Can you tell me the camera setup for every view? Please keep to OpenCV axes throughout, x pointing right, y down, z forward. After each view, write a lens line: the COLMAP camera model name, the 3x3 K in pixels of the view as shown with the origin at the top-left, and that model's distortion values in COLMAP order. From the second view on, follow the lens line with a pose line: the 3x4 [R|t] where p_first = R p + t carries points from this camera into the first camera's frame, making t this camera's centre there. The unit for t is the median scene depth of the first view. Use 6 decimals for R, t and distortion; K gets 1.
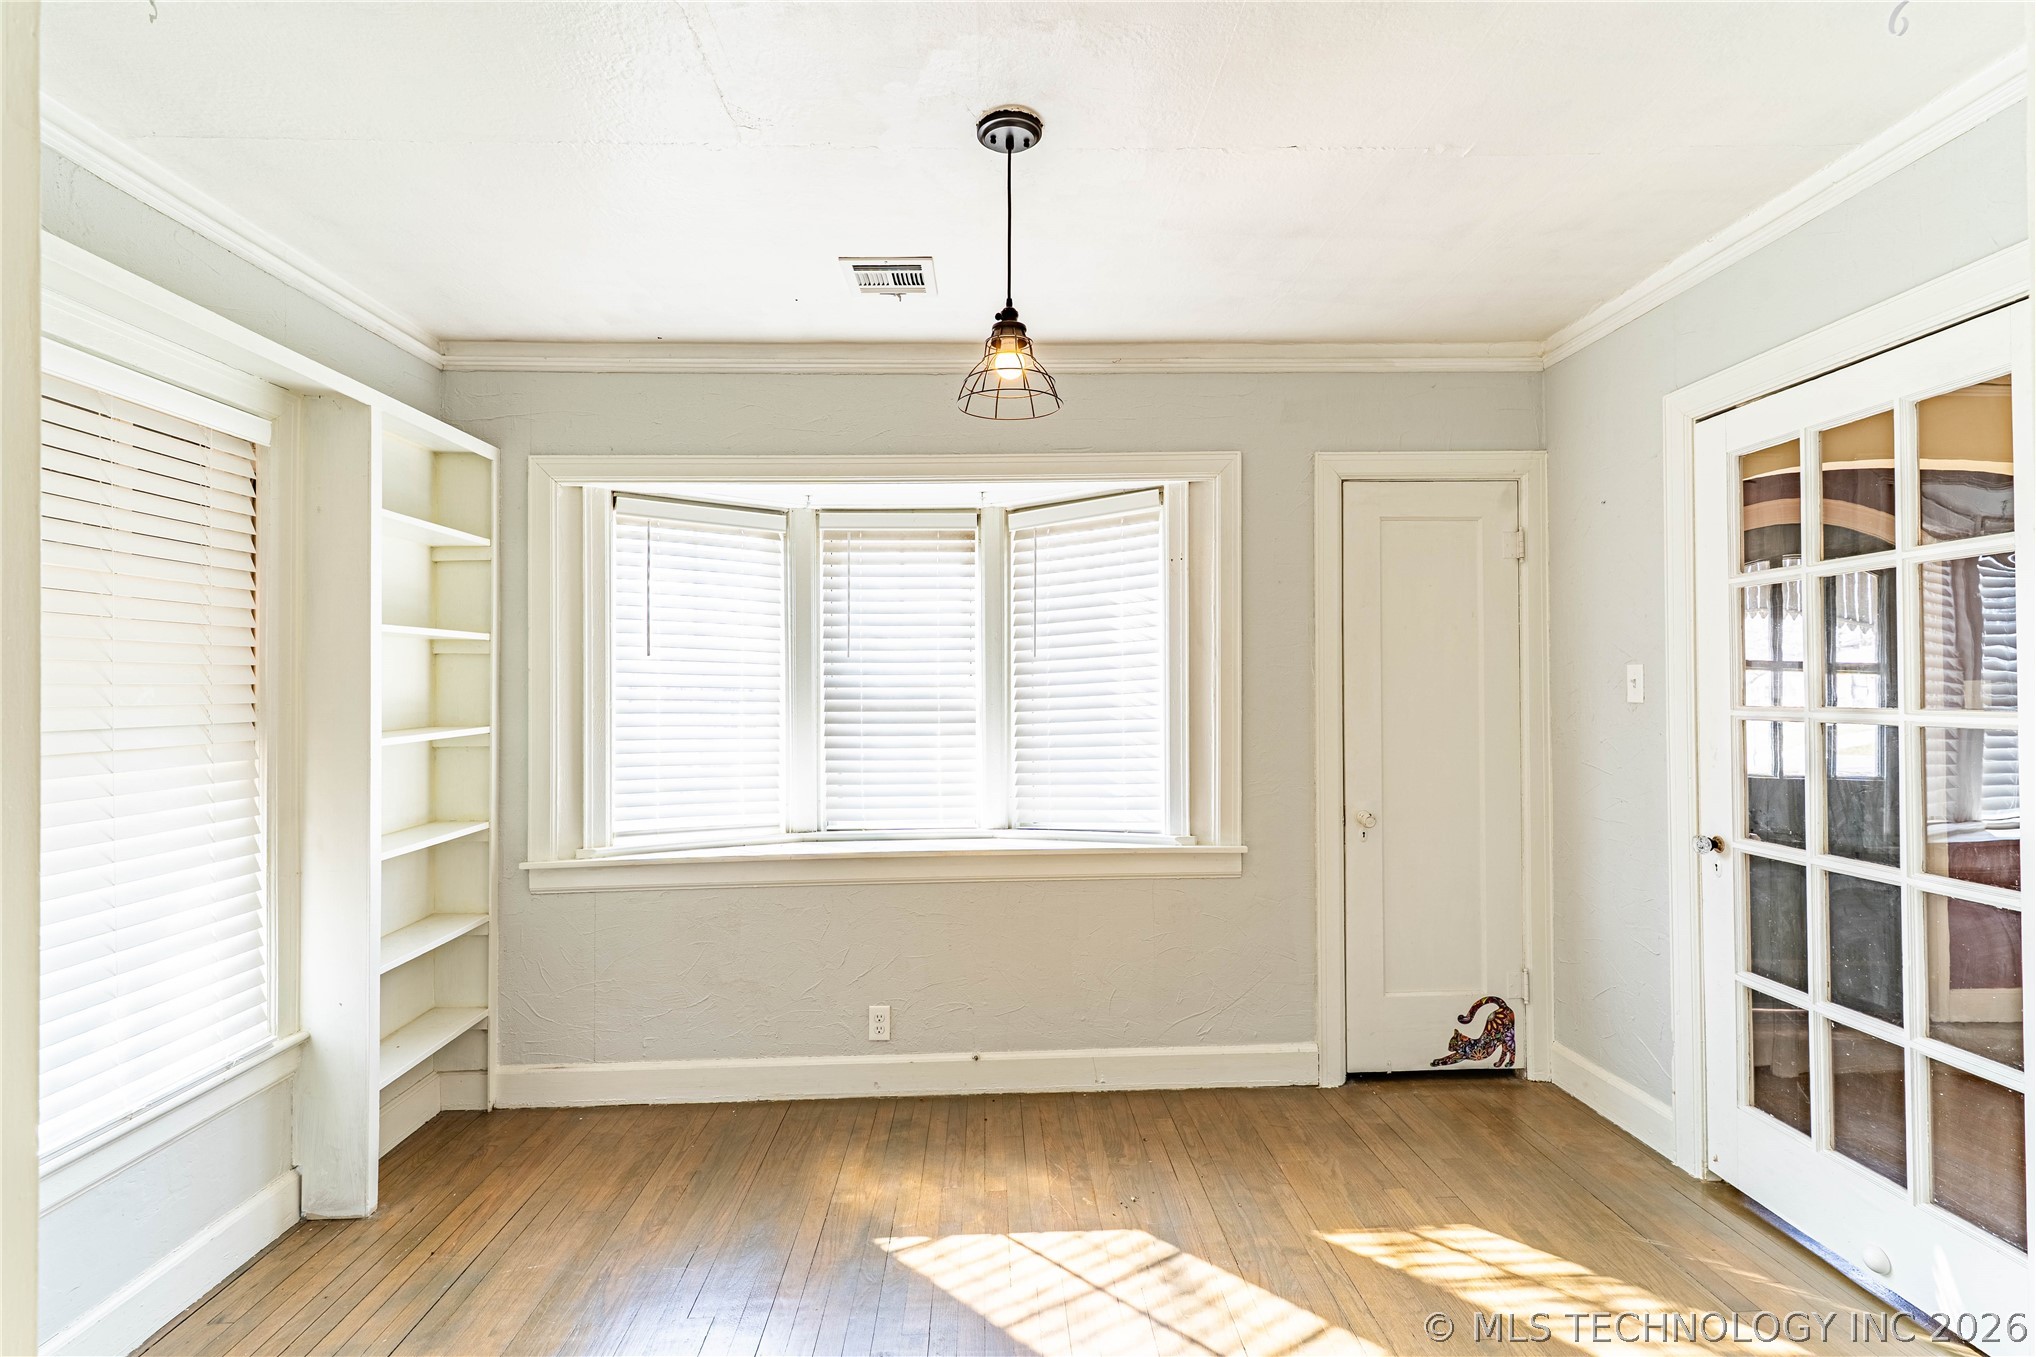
lens RADIAL K [[965.8, 0, 1016.3], [0, 965.8, 676.8], [0, 0, 1]] dist [0.002782, 0.000176]
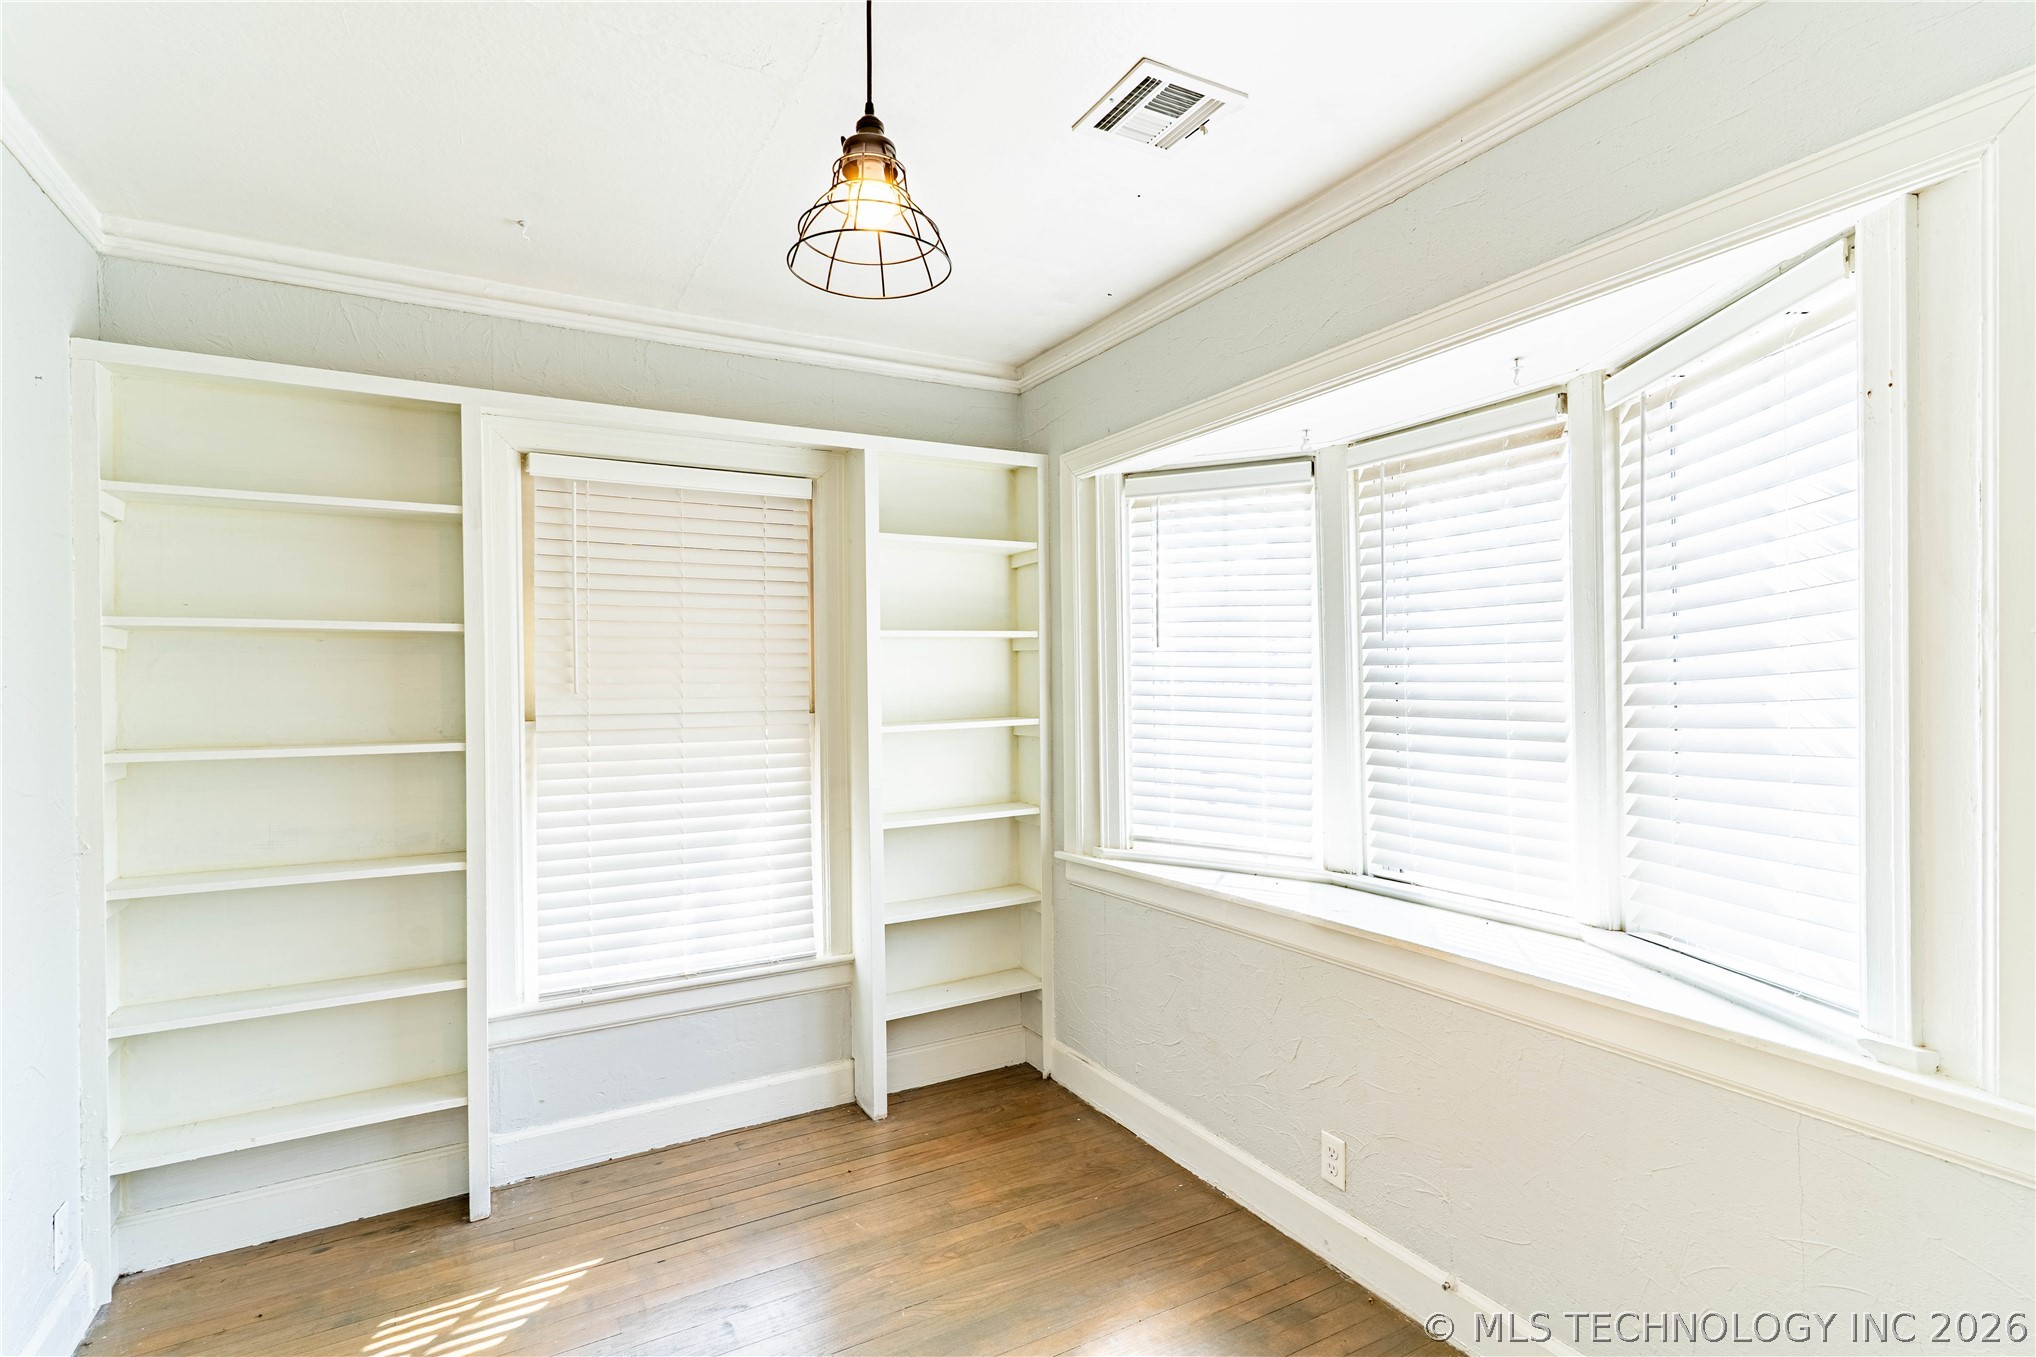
lens RADIAL K [[965.8, 0, 1016.7], [0, 965.8, 678.3], [0, 0, 1]] dist [0.002782, 0.000176]
pose [[0.461980, 0.002922, -0.886886, 0.375927], [0.014659, 0.999833, 0.010930, -0.004551], [0.886769, -0.018050, 0.461860, 0.473816]]
